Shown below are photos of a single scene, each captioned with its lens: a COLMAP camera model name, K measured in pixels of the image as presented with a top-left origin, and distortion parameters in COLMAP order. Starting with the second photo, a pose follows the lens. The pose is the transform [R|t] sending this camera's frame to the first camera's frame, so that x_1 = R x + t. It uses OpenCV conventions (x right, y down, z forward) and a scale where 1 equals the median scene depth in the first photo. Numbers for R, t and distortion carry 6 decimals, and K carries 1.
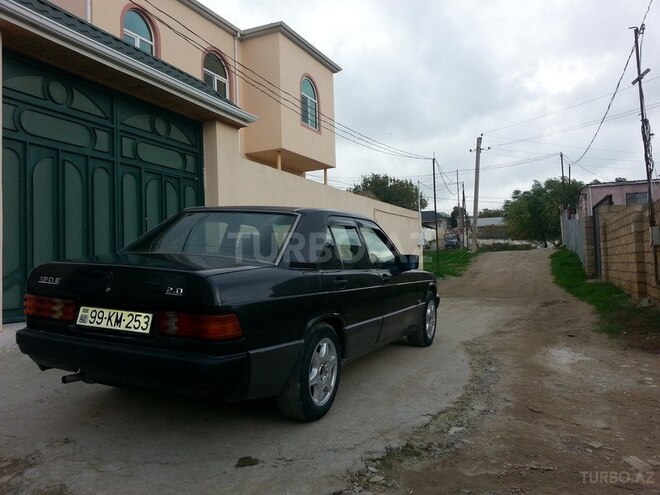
lens RADIAL K [[530.2, 0, 326.1], [0, 530.2, 250.7], [0, 0, 1]] dist [0.079582, -0.116227]
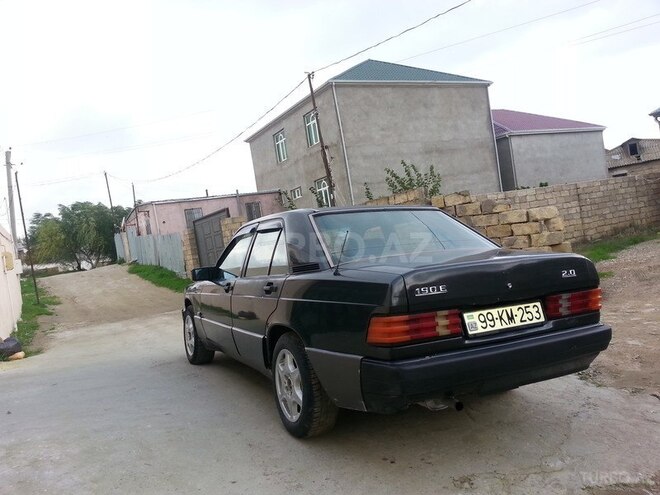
lens RADIAL K [[530.2, 0, 326.1], [0, 530.2, 250.7], [0, 0, 1]] dist [0.079582, -0.116227]
pose [[0.615431, -0.082270, 0.783885, -1.222861], [0.112686, 0.993505, 0.015800, -0.034808], [-0.780094, 0.078609, 0.620705, 0.613797]]
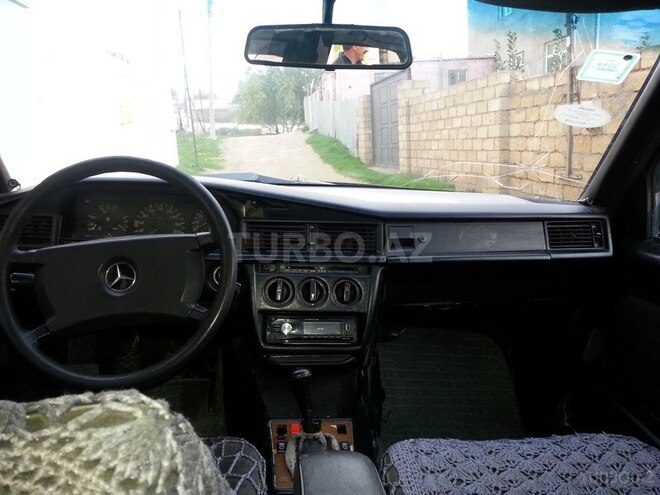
lens RADIAL K [[530.2, 0, 326.1], [0, 530.2, 250.7], [0, 0, 1]] dist [0.079582, -0.116227]
pose [[0.866490, -0.119433, 0.484697, -0.150646], [0.014277, 0.976490, 0.215091, -0.023802], [-0.498991, -0.179454, 0.847823, 1.447819]]
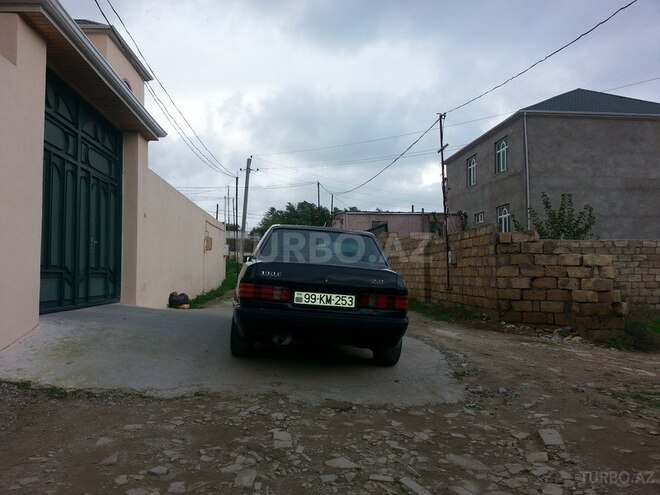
lens RADIAL K [[530.2, 0, 326.1], [0, 530.2, 250.7], [0, 0, 1]] dist [0.079582, -0.116227]
pose [[0.876785, 0.046981, 0.478582, -1.074314], [-0.037362, 0.998863, -0.029607, 0.028535], [-0.479429, 0.008078, 0.877543, -0.353038]]
